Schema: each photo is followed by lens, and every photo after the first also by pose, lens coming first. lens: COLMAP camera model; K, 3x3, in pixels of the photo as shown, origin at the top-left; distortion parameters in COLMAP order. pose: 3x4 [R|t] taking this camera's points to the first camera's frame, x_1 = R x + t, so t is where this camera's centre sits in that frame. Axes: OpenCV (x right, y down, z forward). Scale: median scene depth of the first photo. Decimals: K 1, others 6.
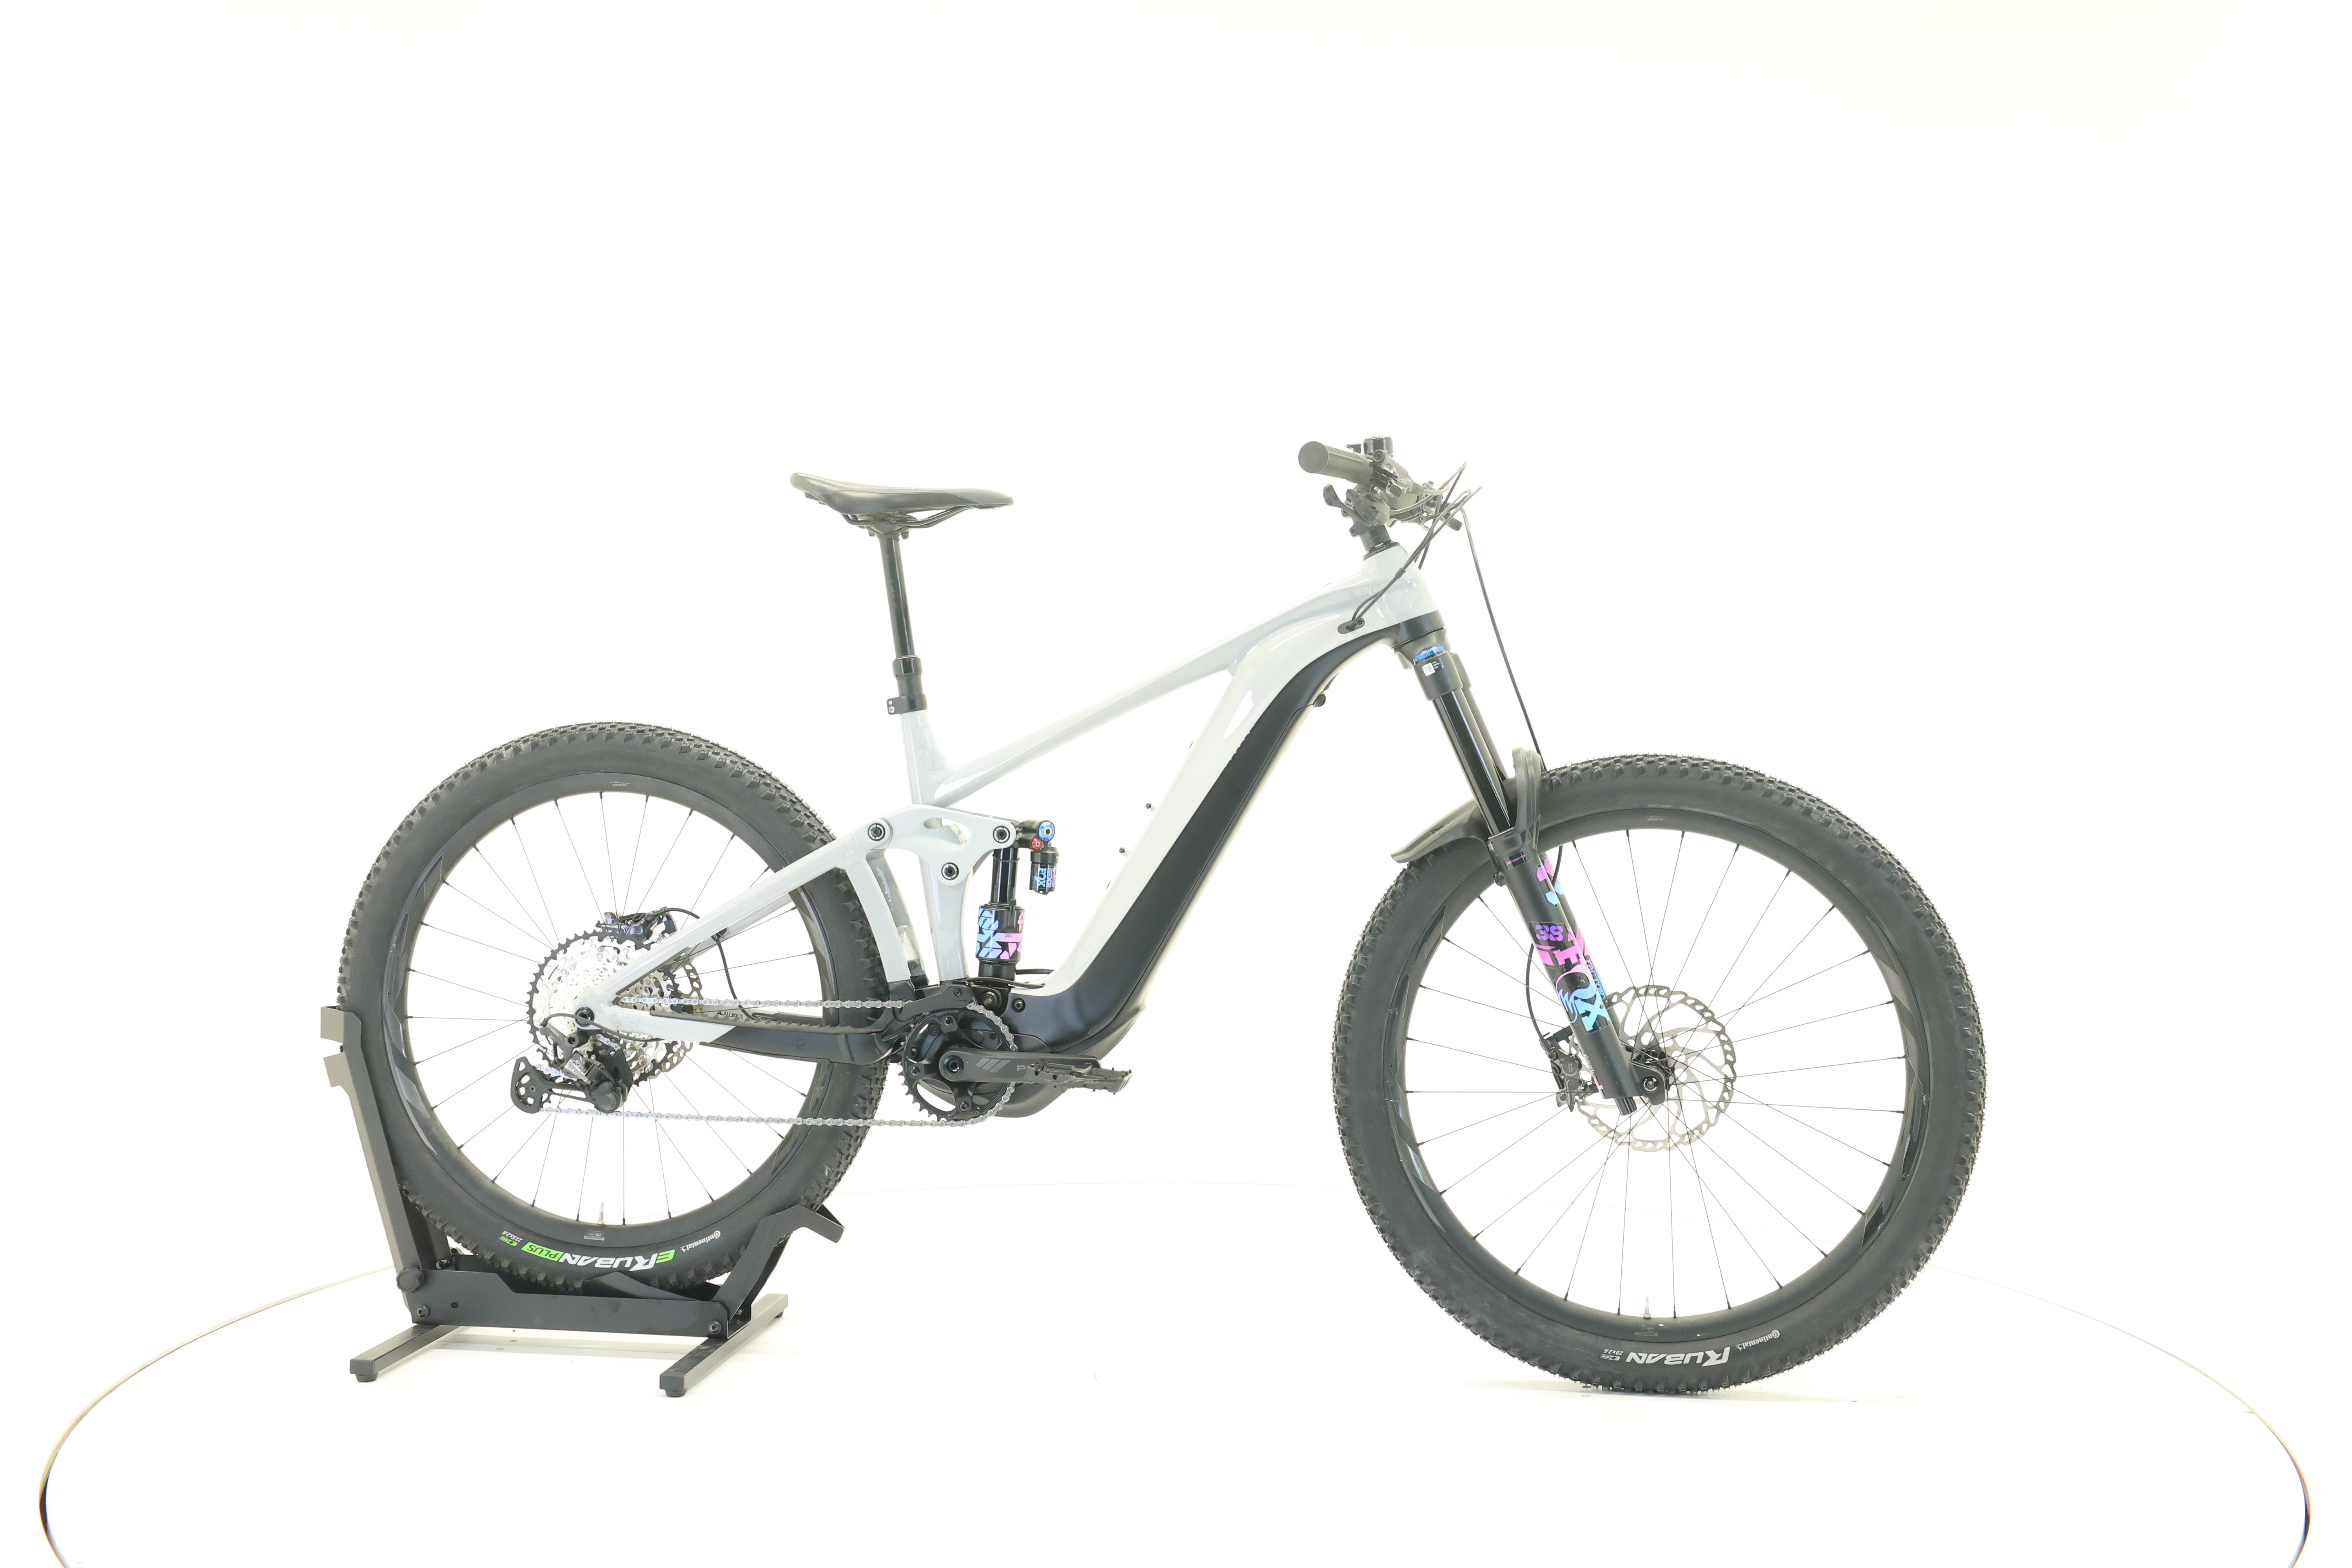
lens RADIAL K [[2451.1, 0, 1174.2], [0, 2451.1, 729.3], [0, 0, 1]] dist [-0.015052, 0.026314]
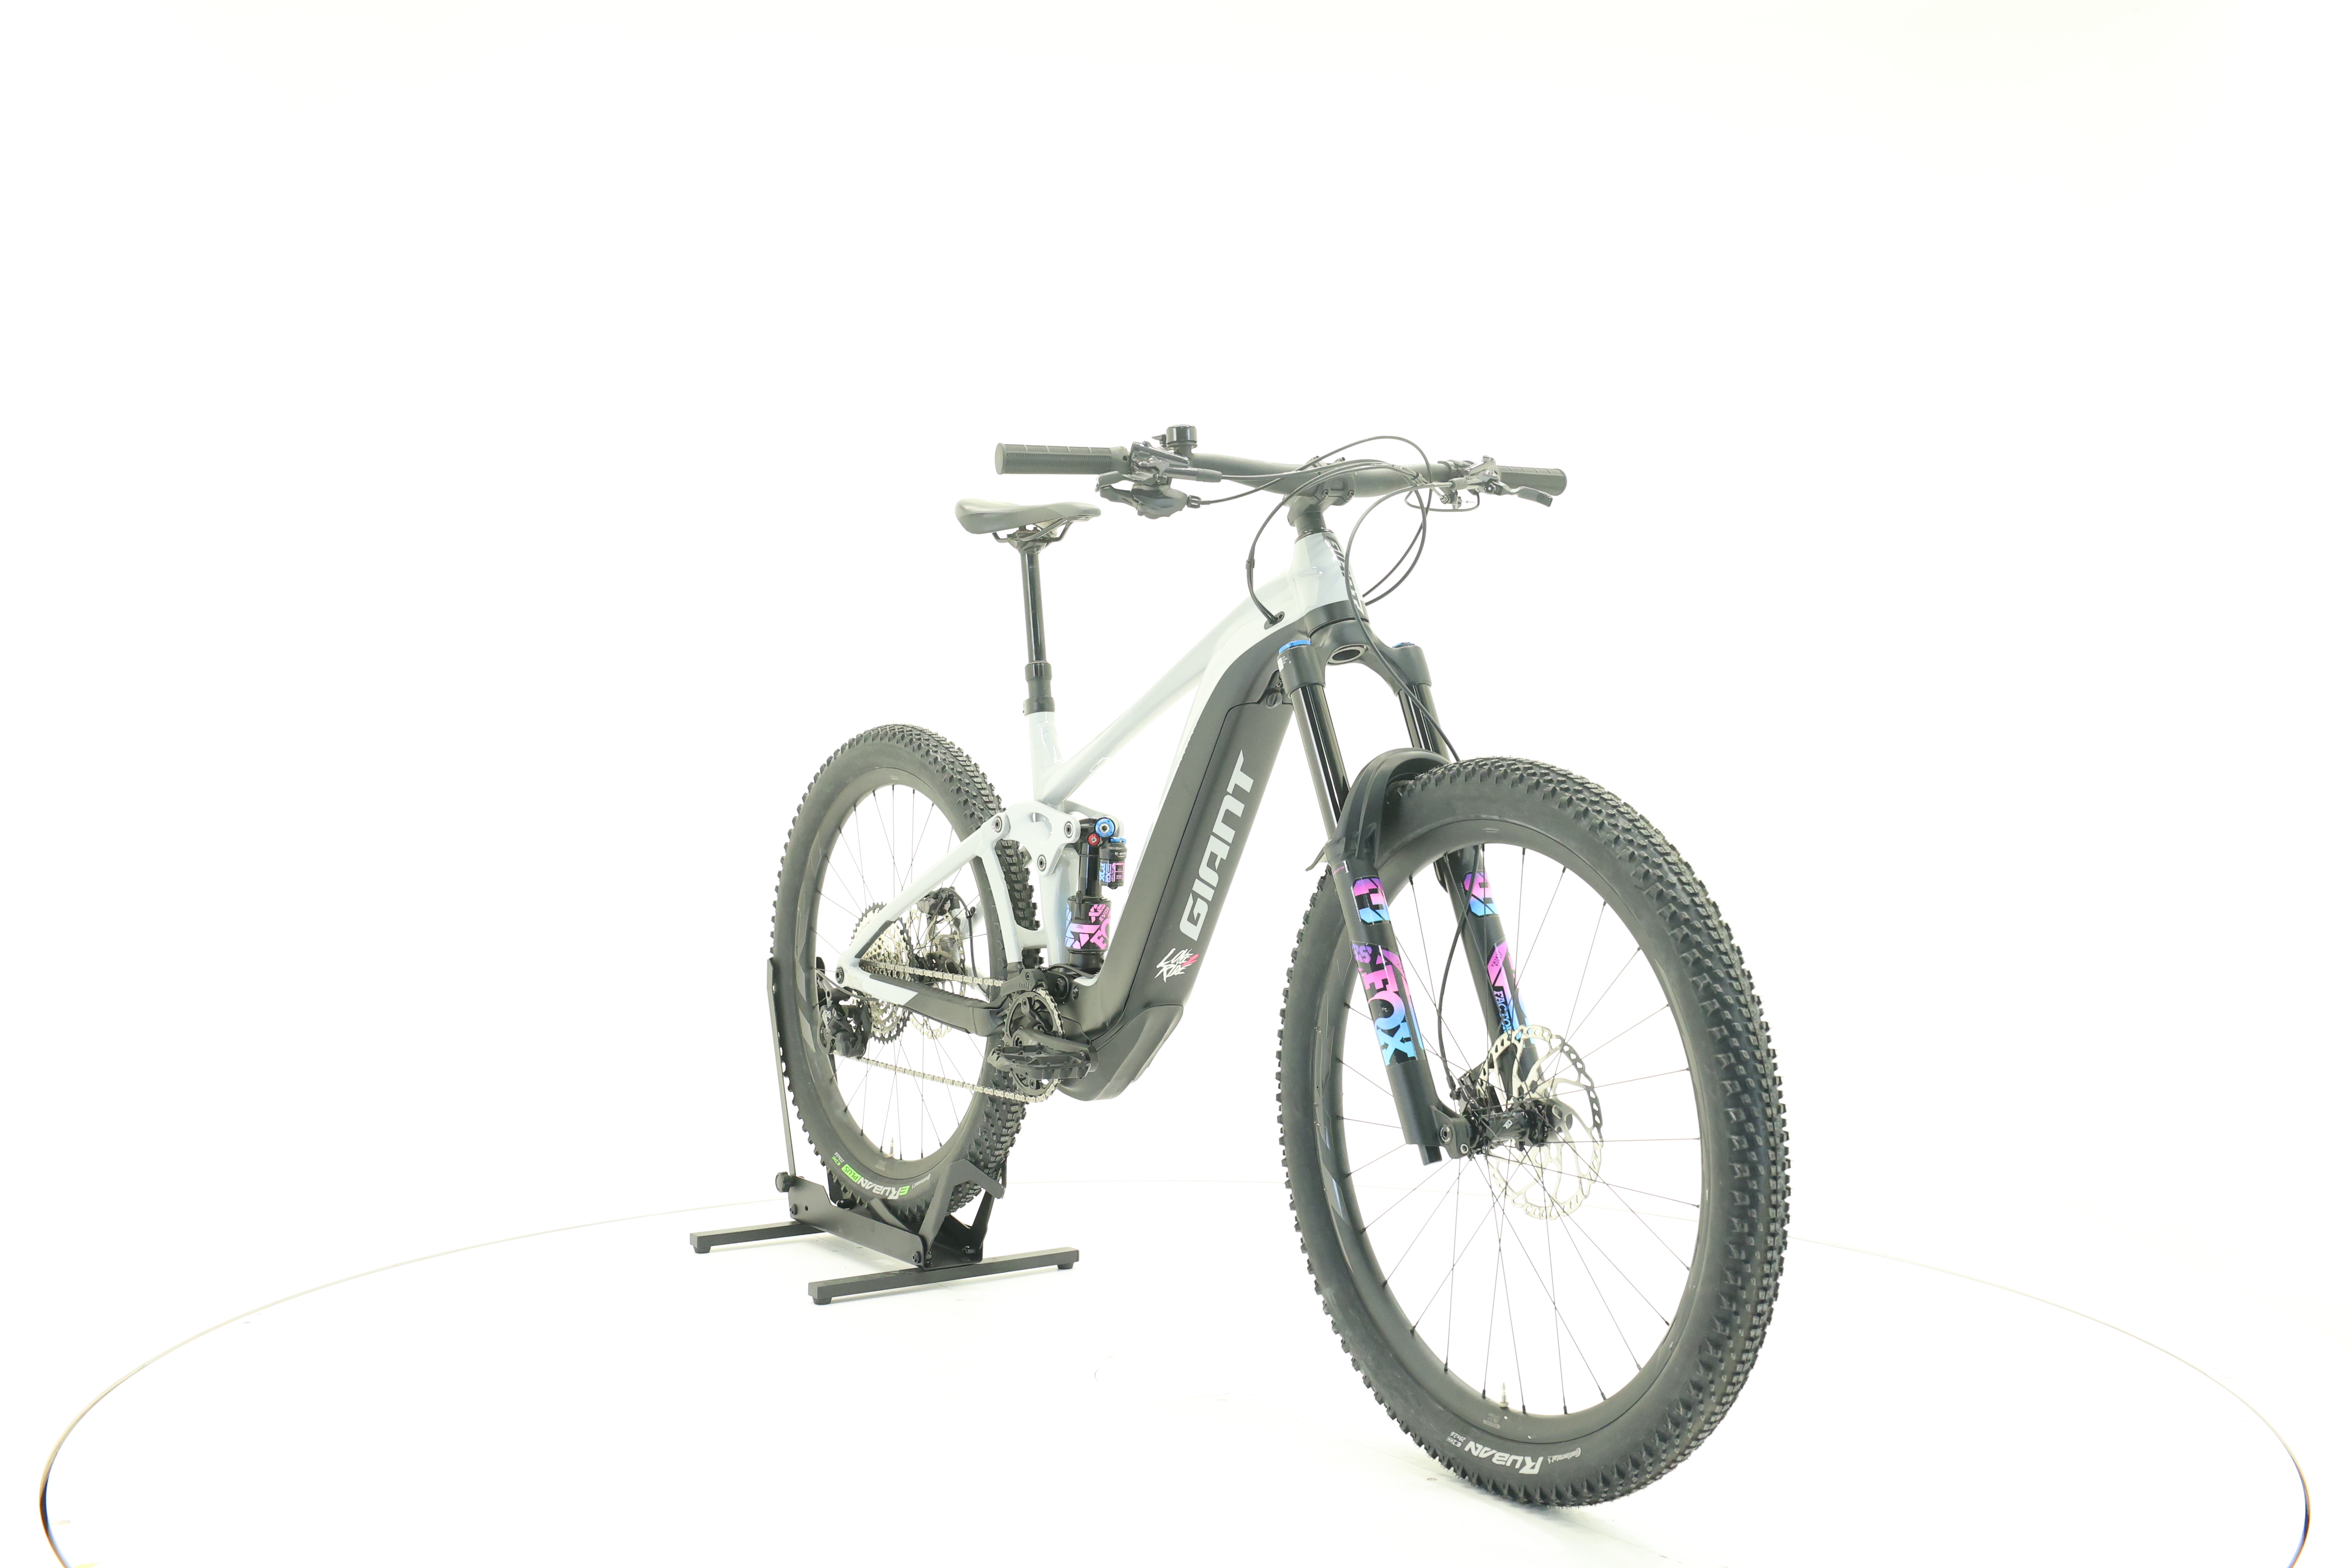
lens RADIAL K [[2451.1, 0, 1174.2], [0, 2451.1, 729.3], [0, 0, 1]] dist [-0.015052, 0.026314]
pose [[0.684762, -0.001487, -0.728765, 0.723144], [-0.000267, 0.999997, -0.002291, 0.002243], [0.728766, 0.001763, 0.684760, 0.311580]]
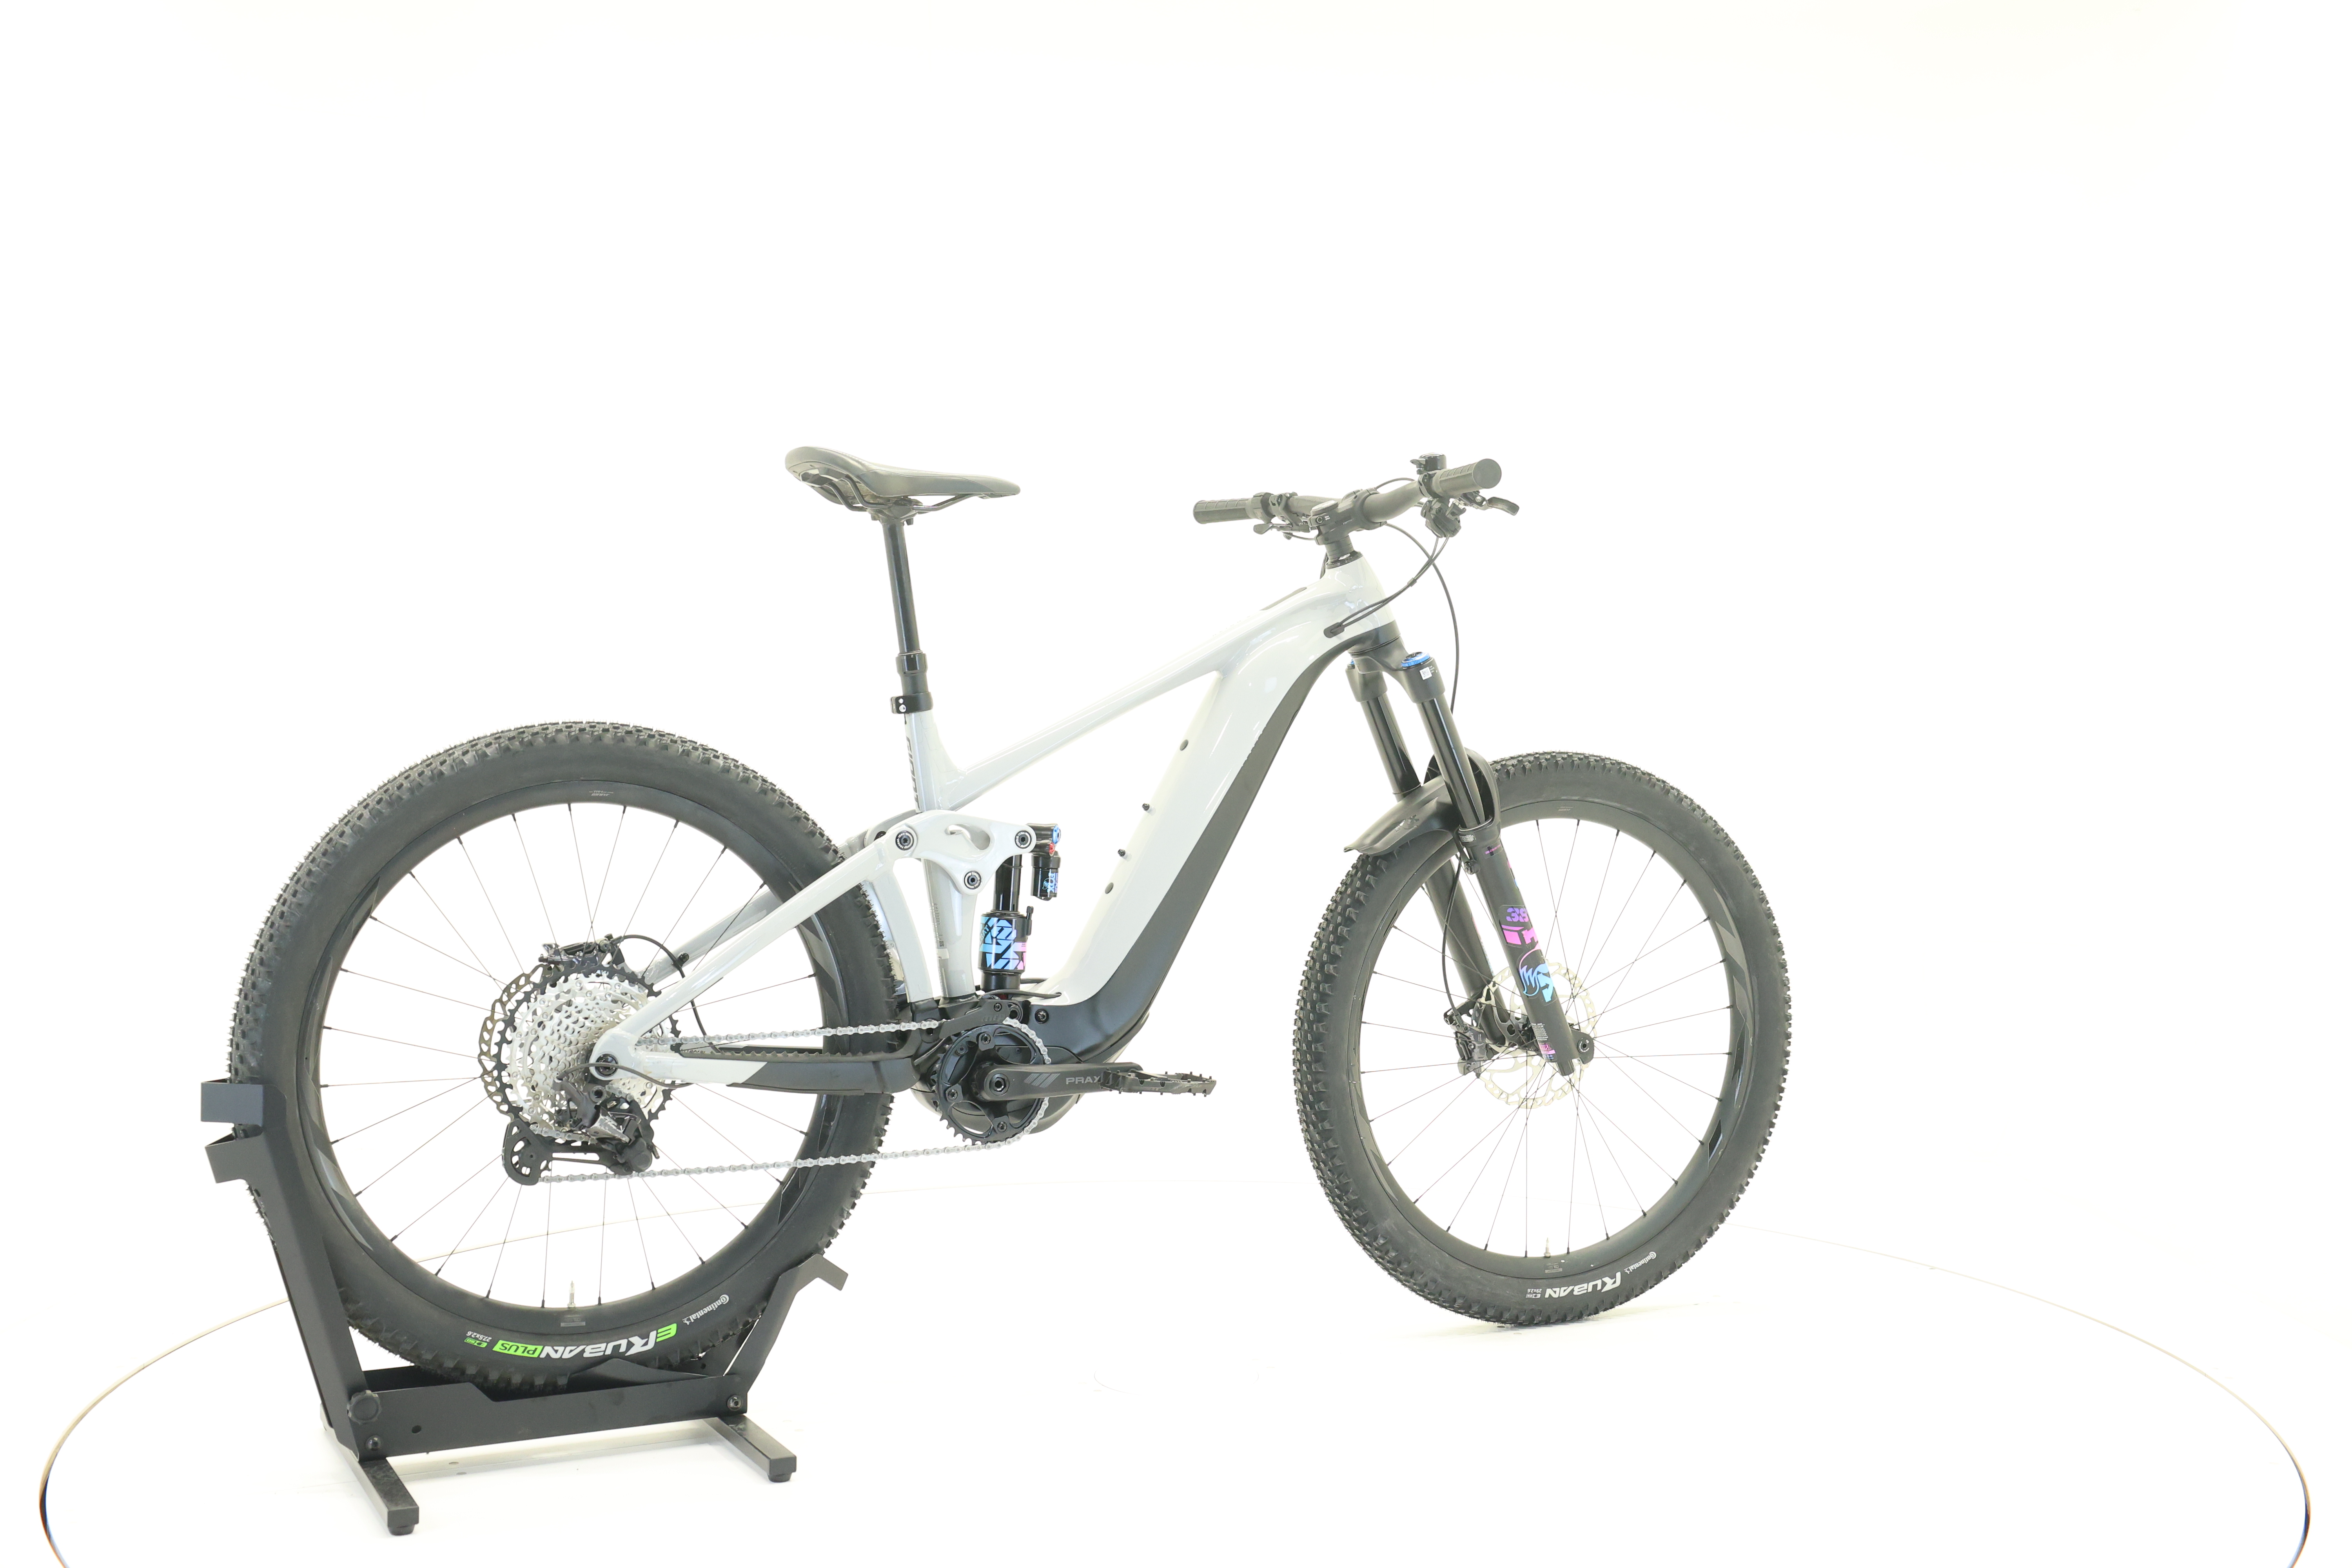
lens RADIAL K [[2451.1, 0, 1174.2], [0, 2451.1, 729.3], [0, 0, 1]] dist [-0.015052, 0.026314]
pose [[0.813428, -0.001024, 0.581664, -0.576504], [-0.001373, 0.999992, 0.003681, -0.003727], [-0.581664, -0.003793, 0.813421, 0.186398]]
